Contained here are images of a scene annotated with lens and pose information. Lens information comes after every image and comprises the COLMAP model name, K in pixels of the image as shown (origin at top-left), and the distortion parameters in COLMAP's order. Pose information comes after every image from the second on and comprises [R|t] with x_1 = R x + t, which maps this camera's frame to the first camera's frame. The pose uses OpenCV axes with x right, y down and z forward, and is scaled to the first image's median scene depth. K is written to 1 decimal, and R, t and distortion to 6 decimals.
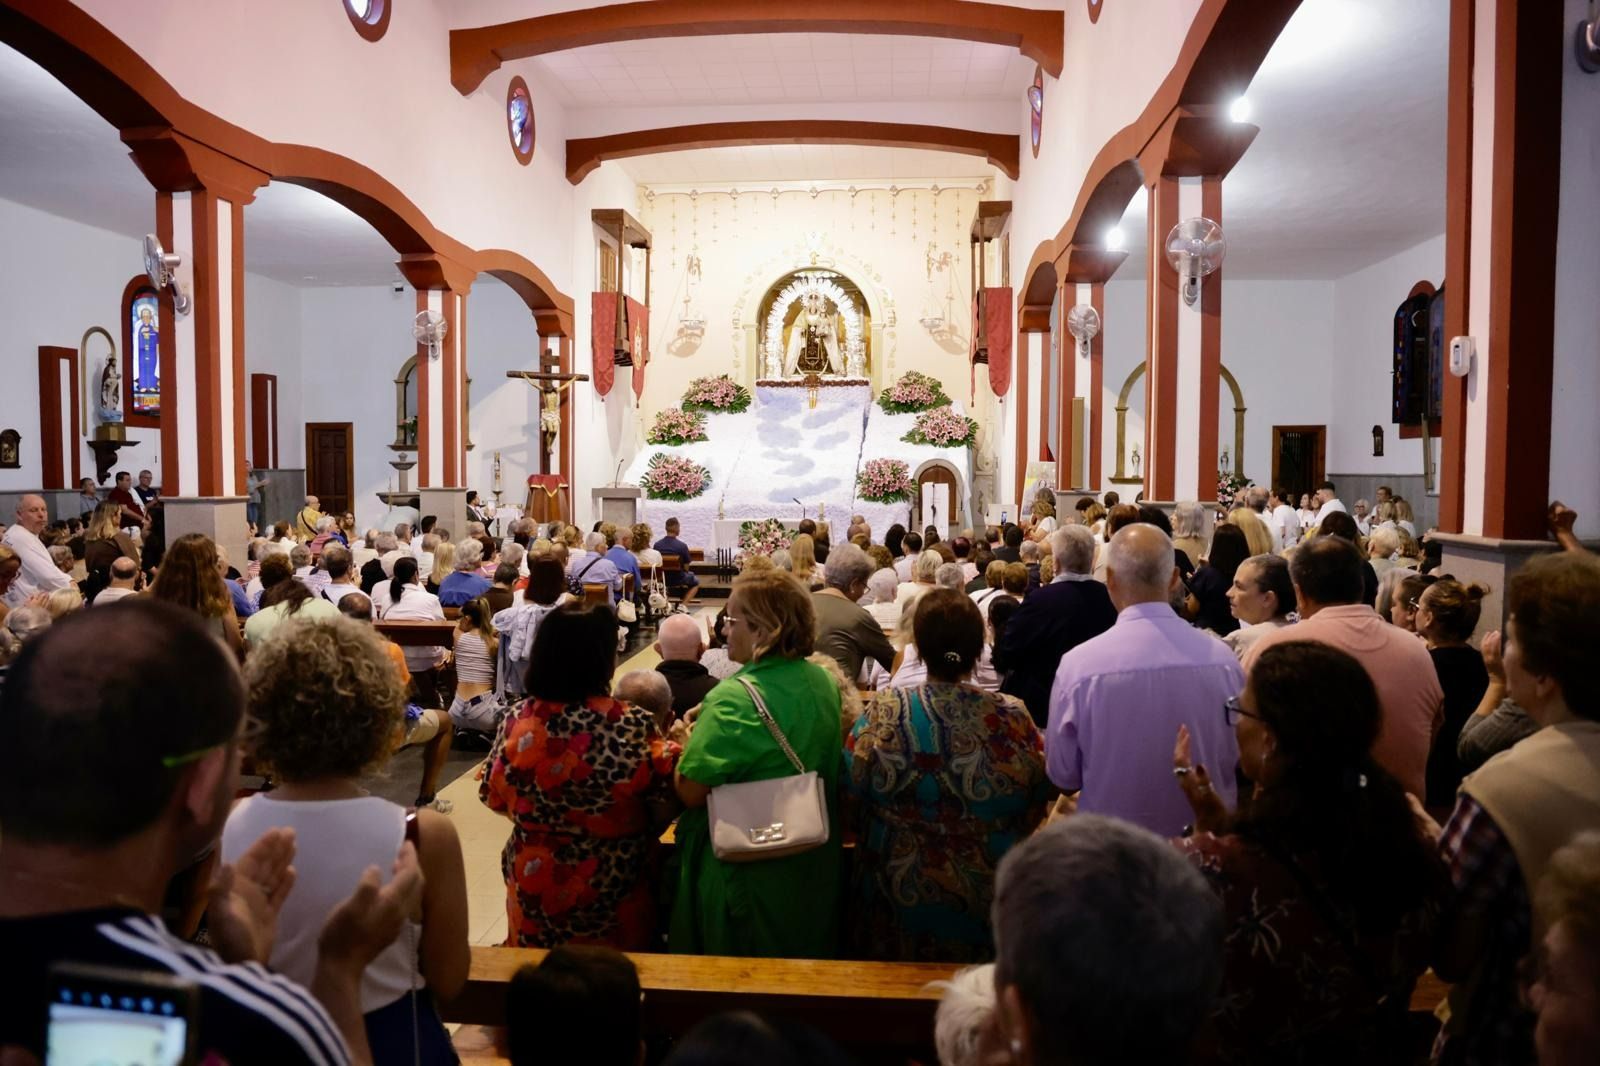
lens RADIAL K [[1087.5, 0, 797.7], [0, 1087.5, 531.3], [0, 0, 1]] dist [-0.028278, 0.007618]
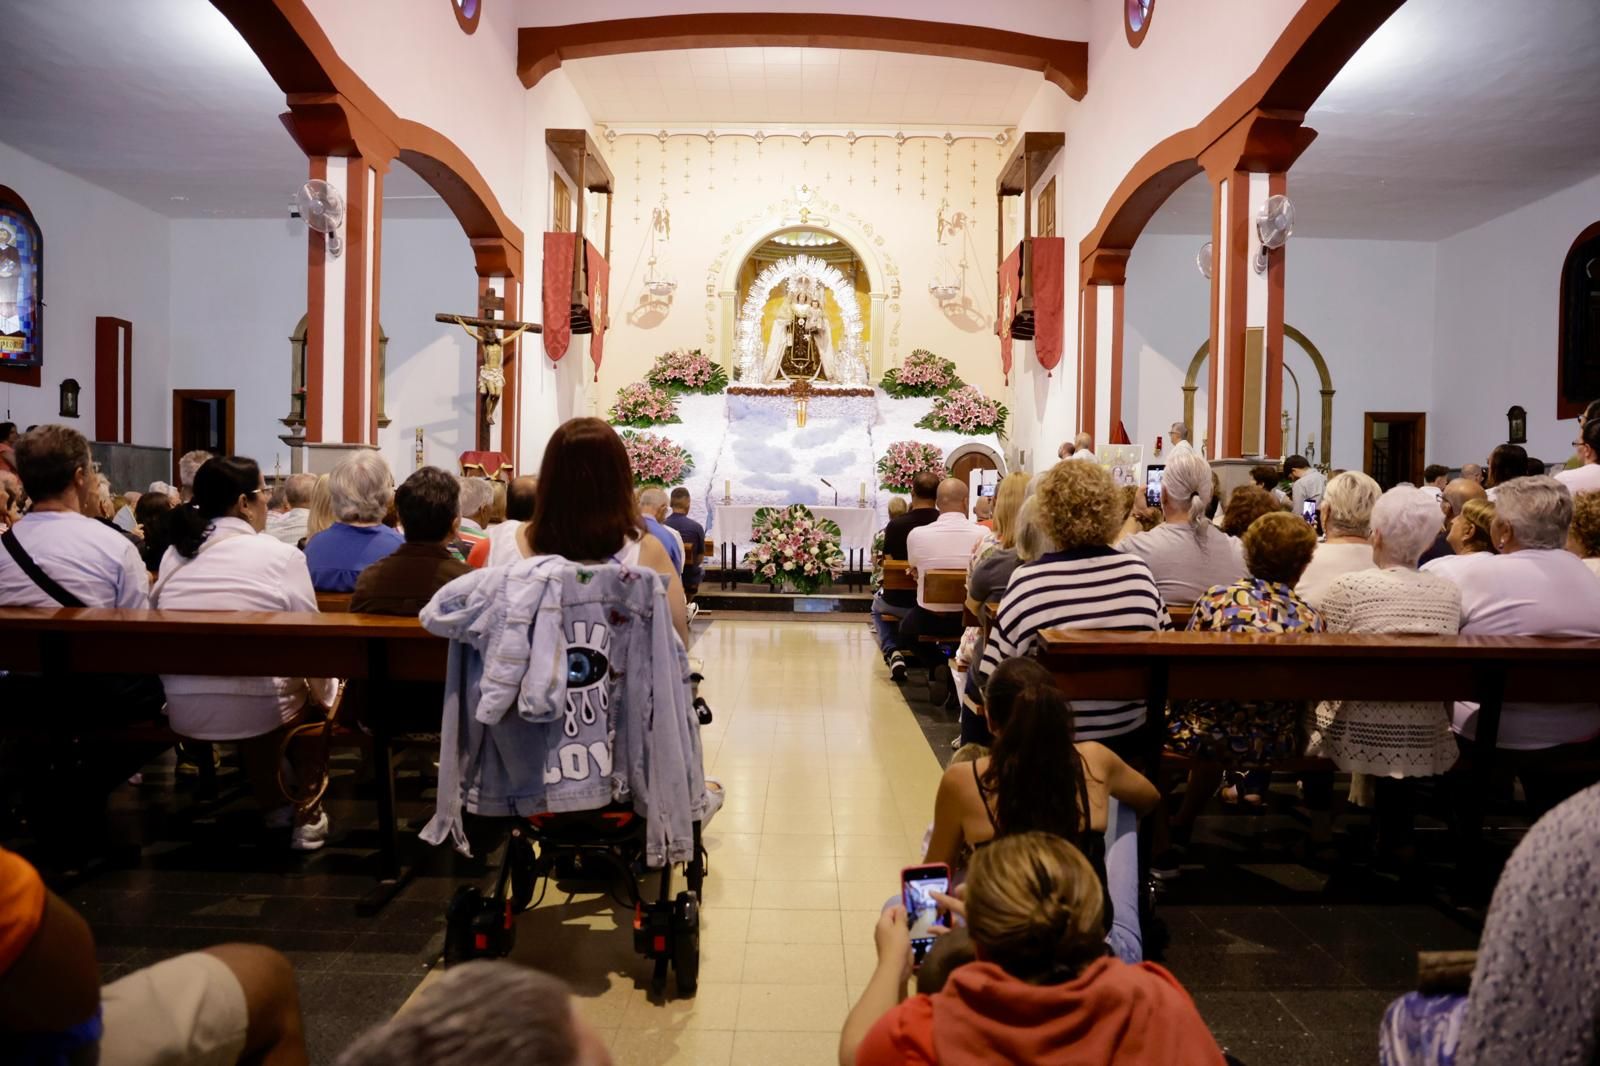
lens RADIAL K [[1087.5, 0, 788.2], [0, 1087.5, 521.9], [0, 0, 1]] dist [-0.028278, 0.007618]
pose [[0.997931, 0.011664, 0.063221, -0.056920], [-0.009445, 0.999333, -0.035279, 0.020134], [-0.063591, 0.034609, 0.997376, 0.194331]]
